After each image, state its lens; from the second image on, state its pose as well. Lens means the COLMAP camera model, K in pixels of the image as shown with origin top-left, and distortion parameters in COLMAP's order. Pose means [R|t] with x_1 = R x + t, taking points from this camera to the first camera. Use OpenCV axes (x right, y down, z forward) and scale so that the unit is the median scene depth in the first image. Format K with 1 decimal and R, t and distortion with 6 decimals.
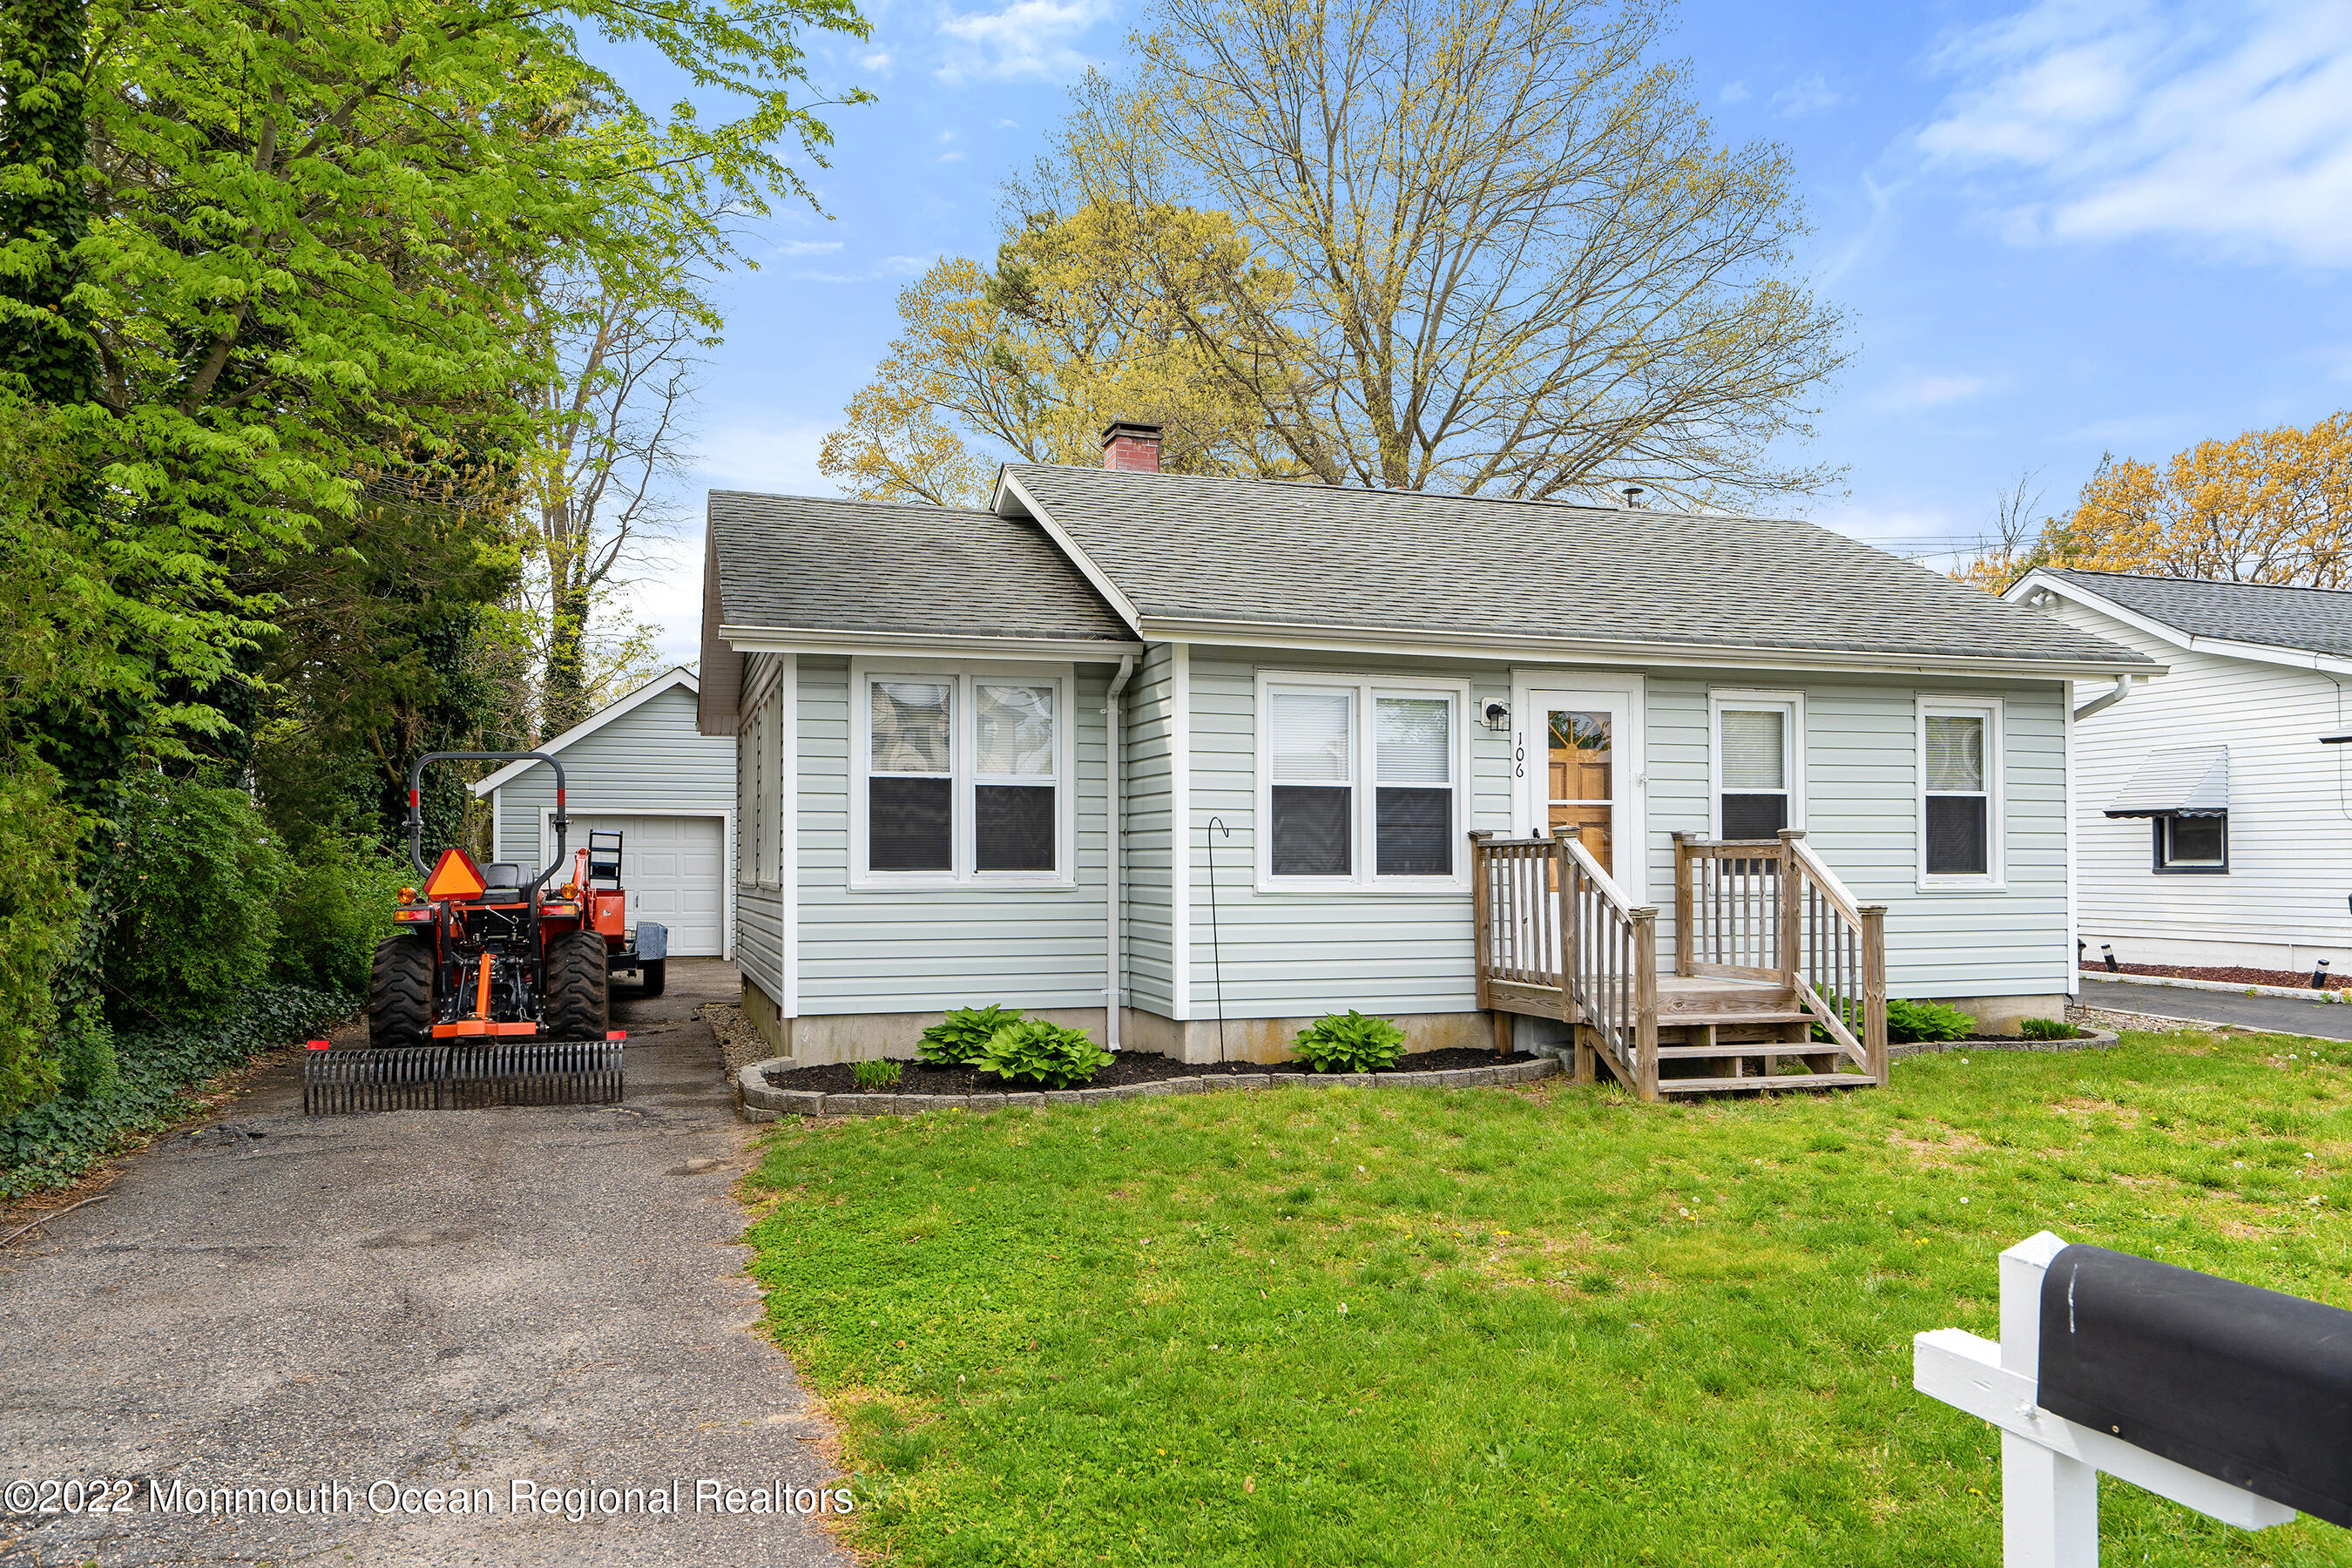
lens RADIAL K [[1613.1, 0, 1176.7], [0, 1613.1, 862.9], [0, 0, 1]] dist [0.002857, 0.001112]
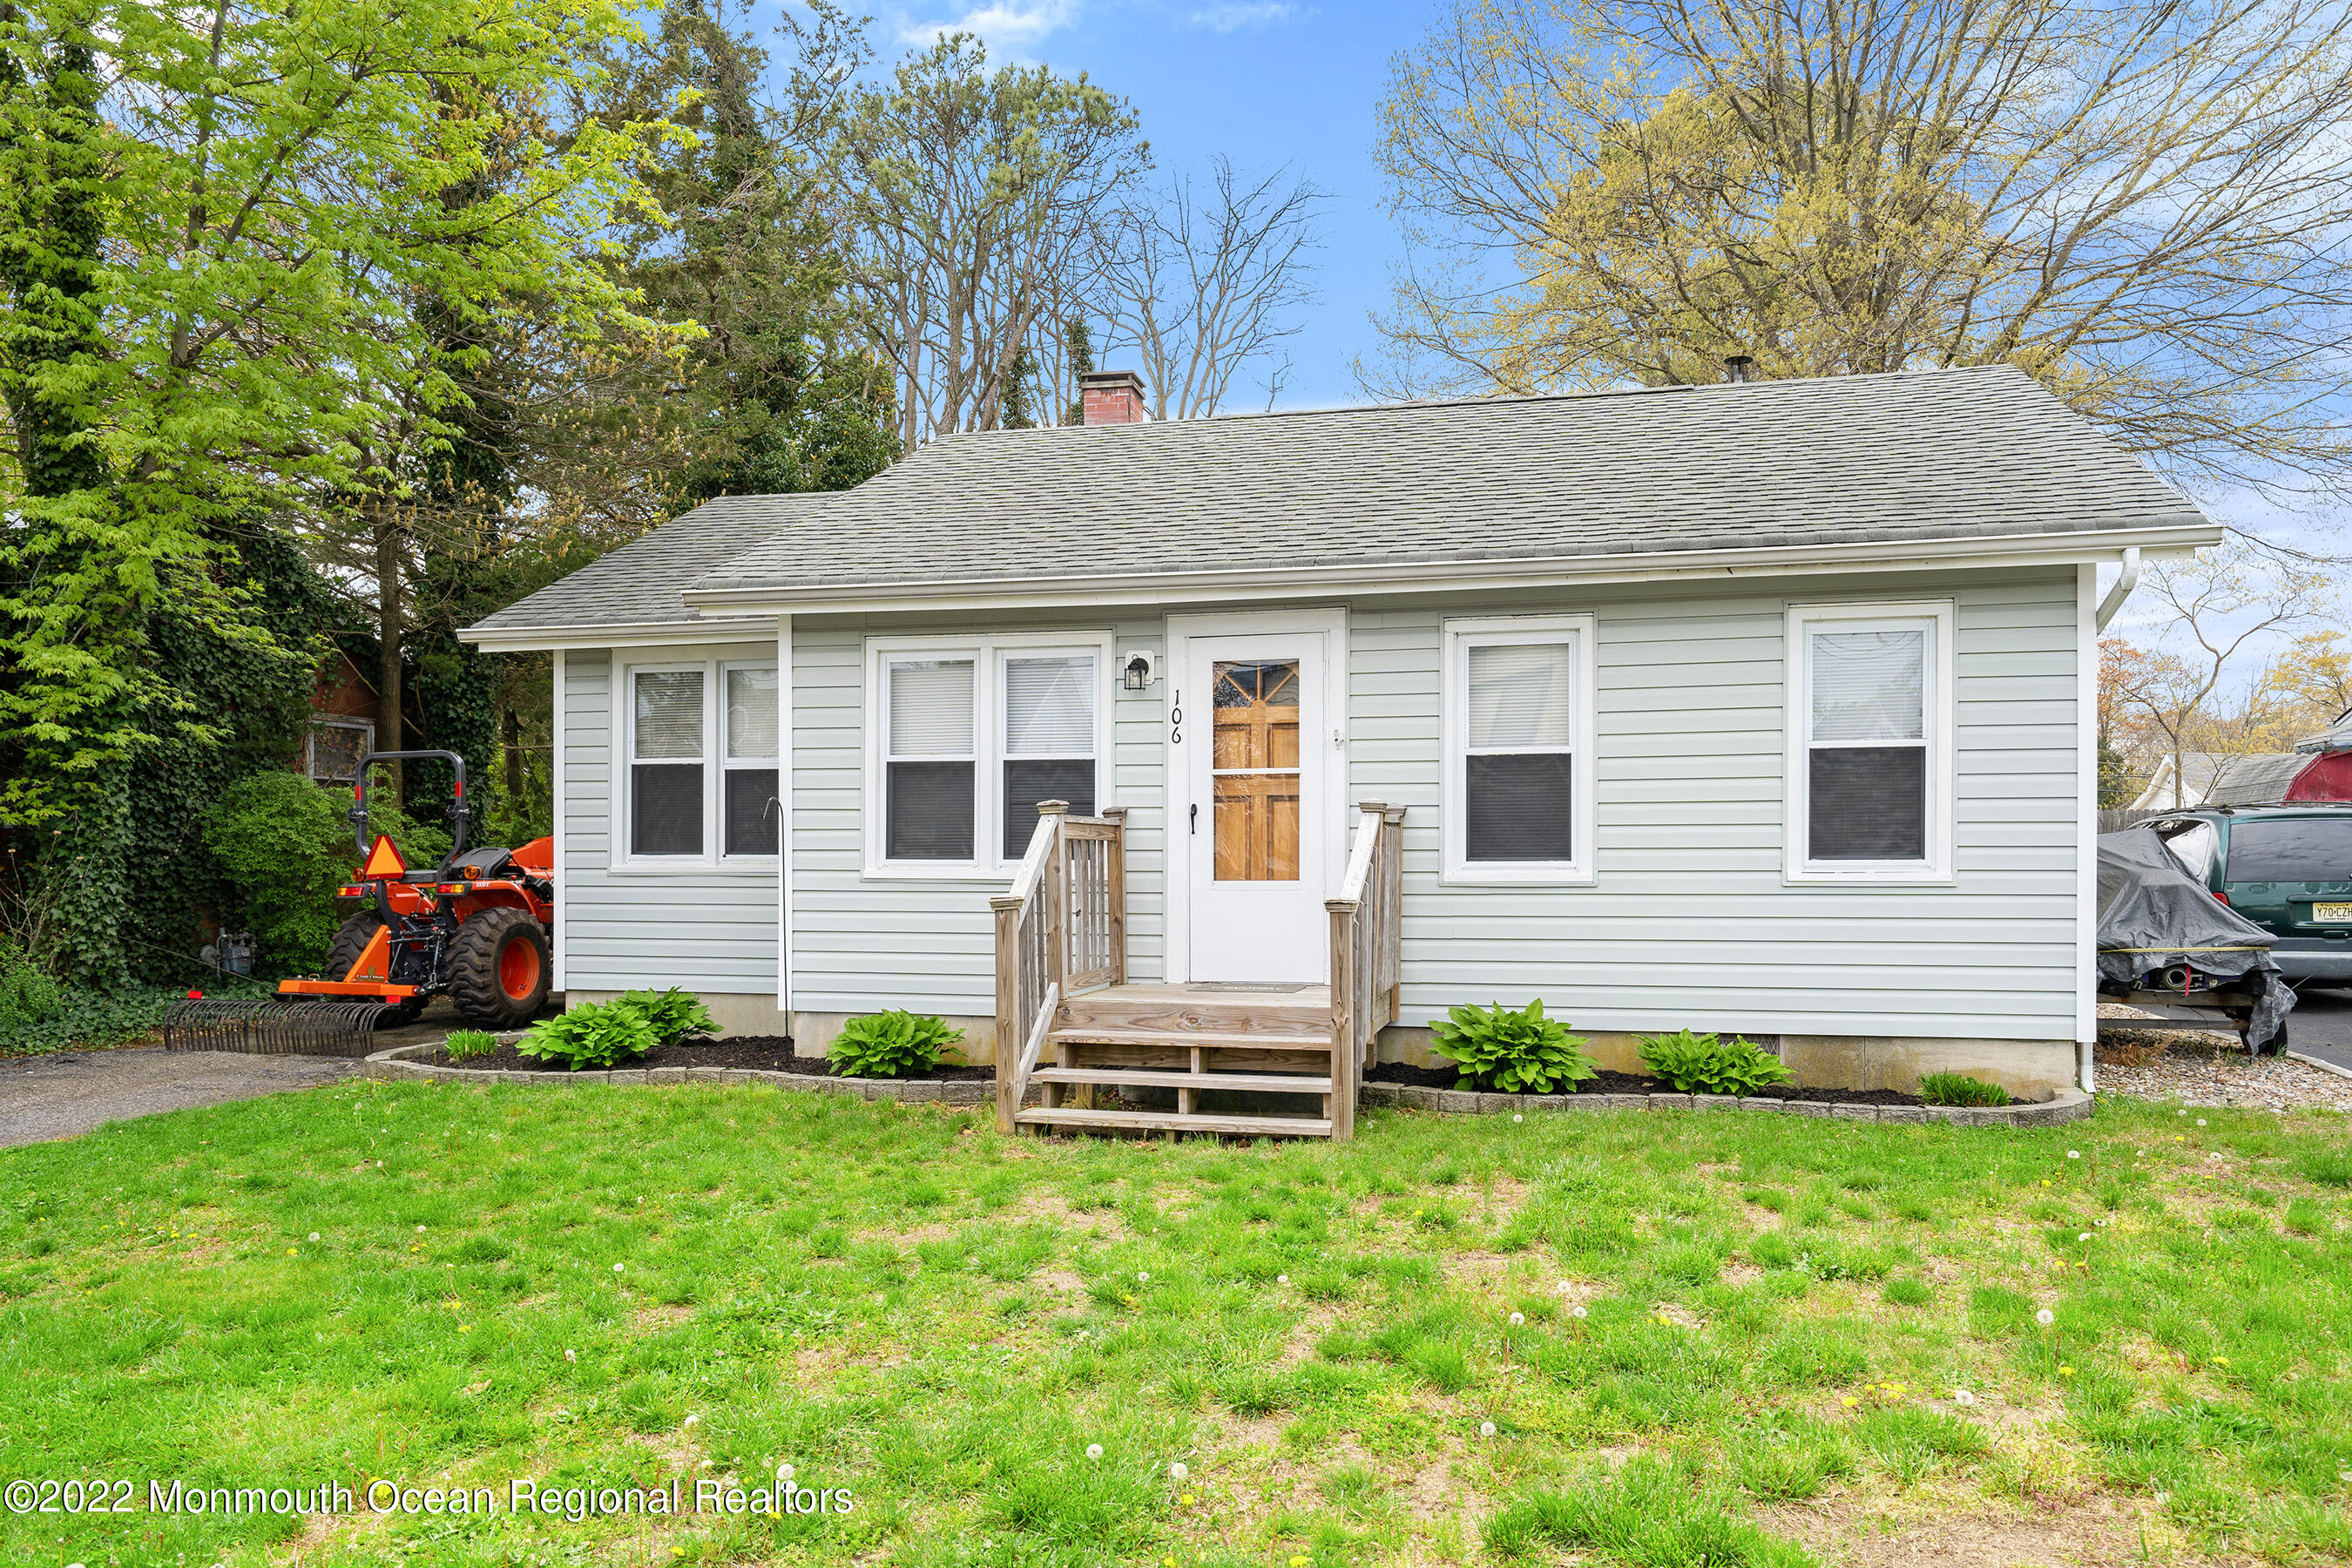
lens RADIAL K [[1665.2, 0, 1177.9], [0, 1665.2, 874.8], [0, 0, 1]] dist [0.003721, 0.000264]
pose [[0.856788, 0.006178, -0.515631, 0.666846], [0.001491, 0.999894, 0.014458, 0.002994], [0.515666, -0.013156, 0.856688, 0.260143]]
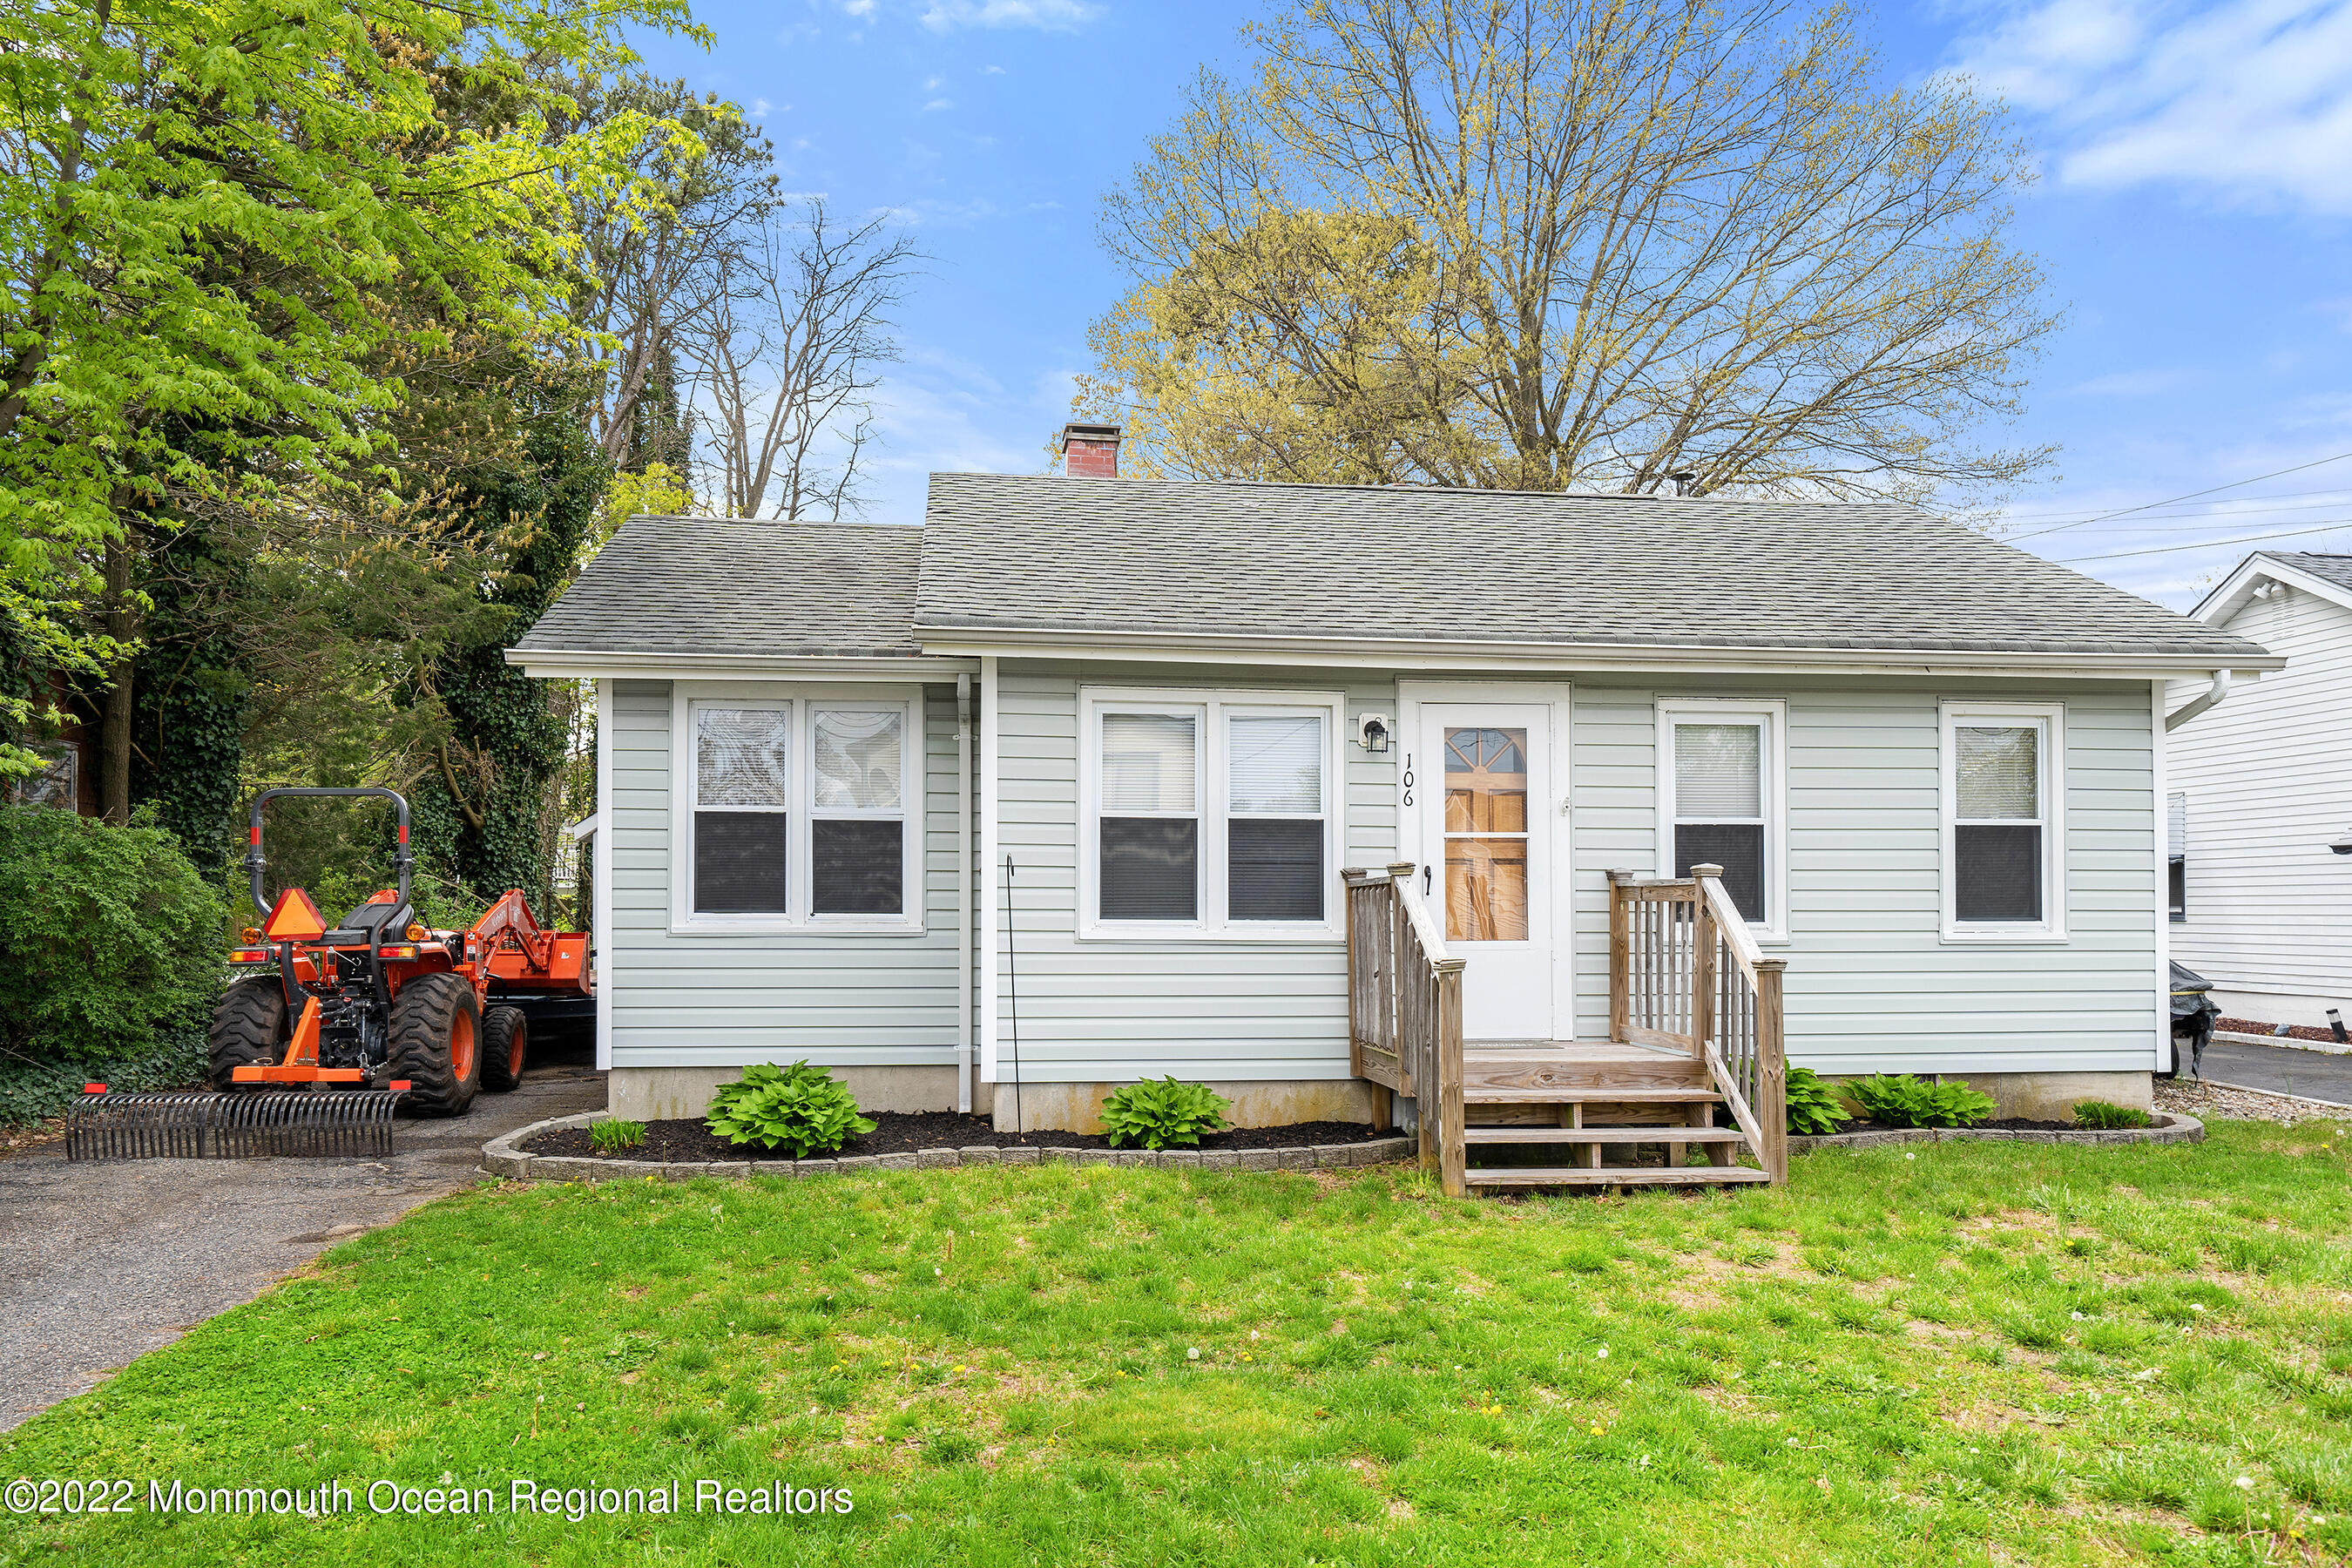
lens RADIAL K [[1643.9, 0, 1169.8], [0, 1643.9, 898.2], [0, 0, 1]] dist [0.002895, -0.000347]
pose [[0.982959, 0.001576, -0.183821, 0.251094], [-0.002633, 0.999981, -0.005509, 0.000995], [0.183809, 0.005899, 0.982944, 0.122875]]
